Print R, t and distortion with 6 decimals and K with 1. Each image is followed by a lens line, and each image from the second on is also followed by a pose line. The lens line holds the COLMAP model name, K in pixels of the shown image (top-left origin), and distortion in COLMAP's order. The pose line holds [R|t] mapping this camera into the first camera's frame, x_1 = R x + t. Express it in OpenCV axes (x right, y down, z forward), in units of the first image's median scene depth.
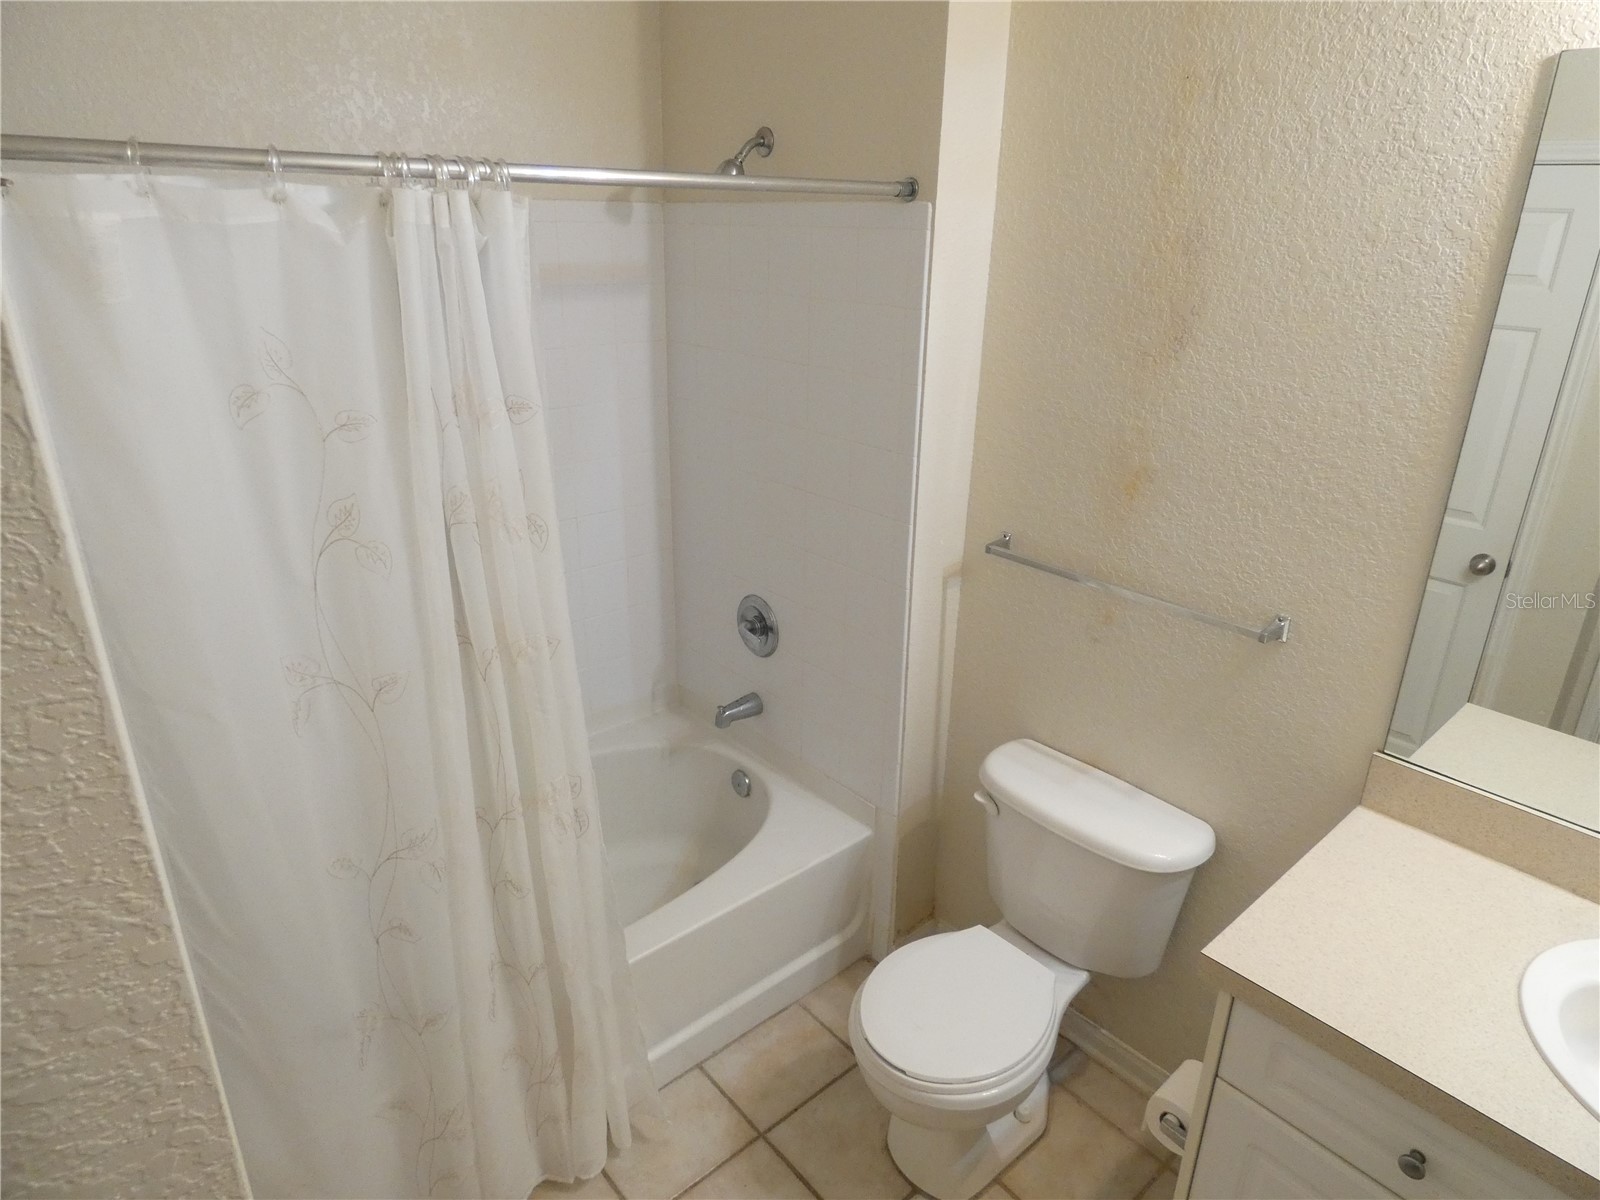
lens RADIAL K [[937.4, 0, 801.9], [0, 937.4, 593.9], [0, 0, 1]] dist [0.001238, -0.016530]
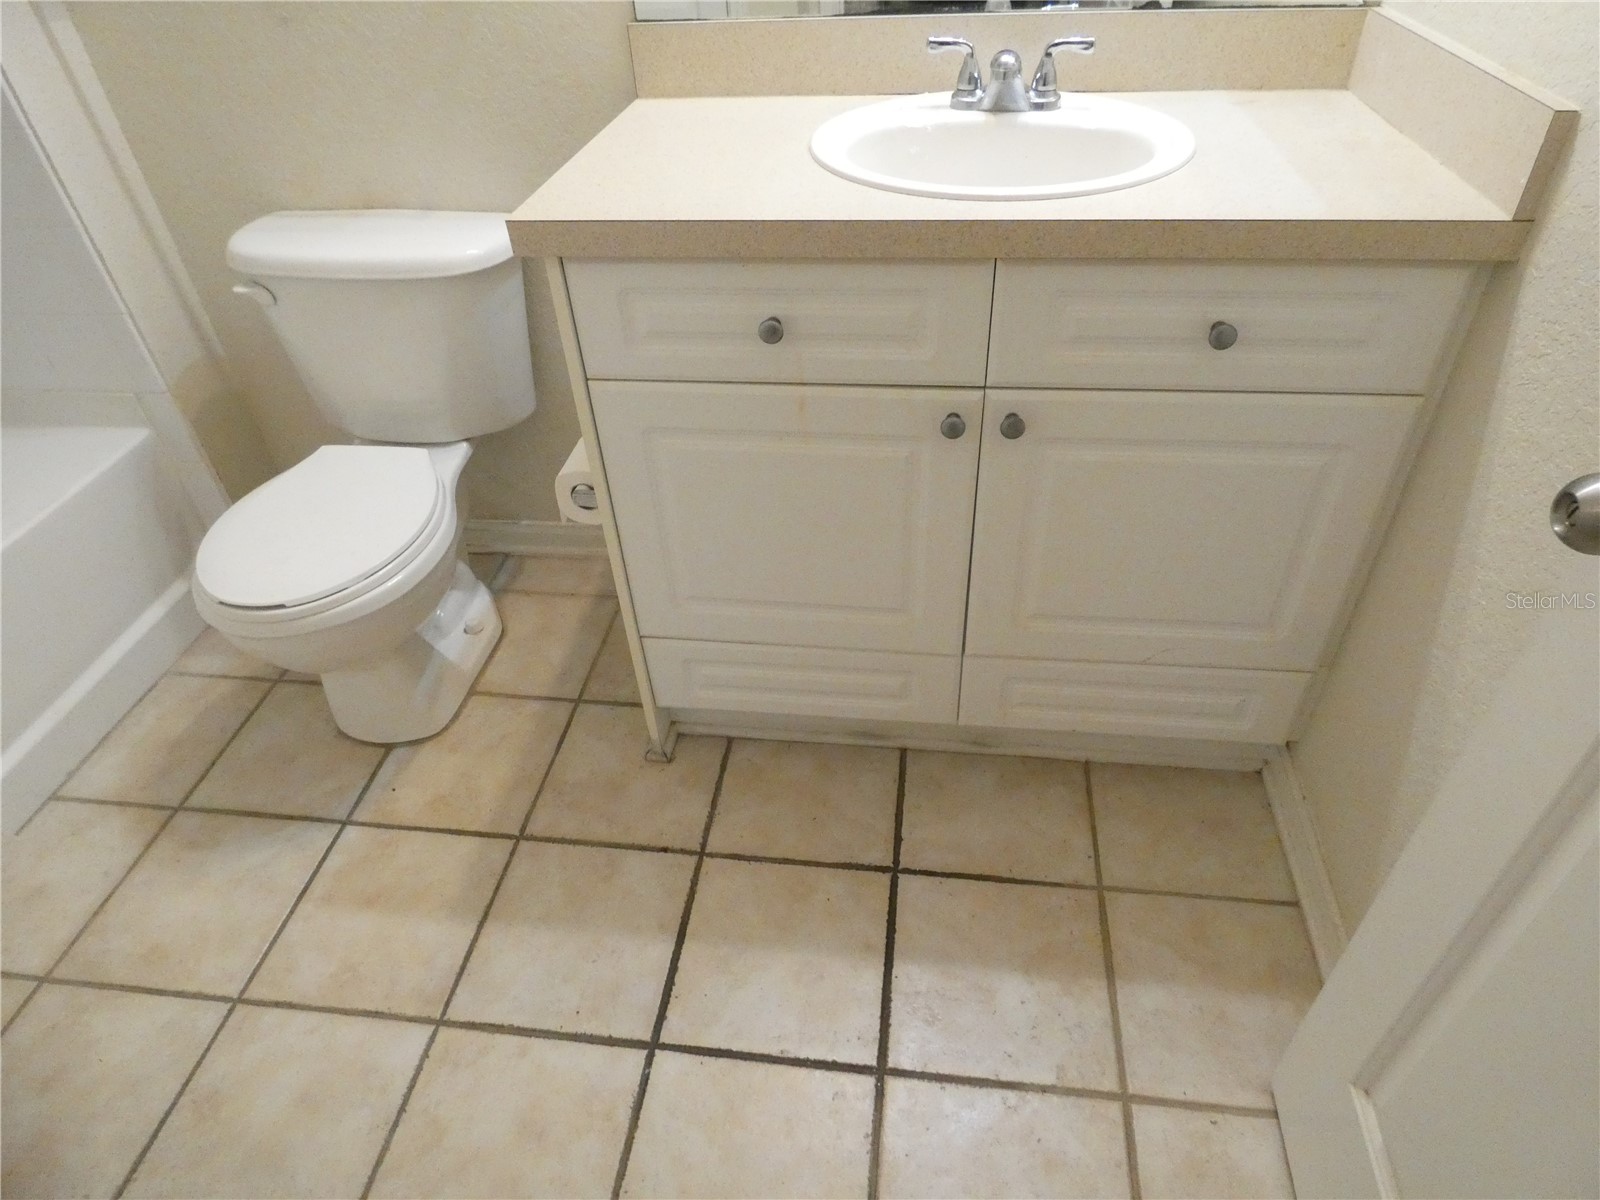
lens RADIAL K [[955.0, 0, 796.0], [0, 955.0, 592.2], [0, 0, 1]] dist [0.015703, 0.003423]
pose [[0.750428, -0.458179, 0.476372, 0.044657], [0.286263, 0.874933, 0.390571, 0.256879], [-0.595745, -0.156728, 0.787734, 0.088606]]
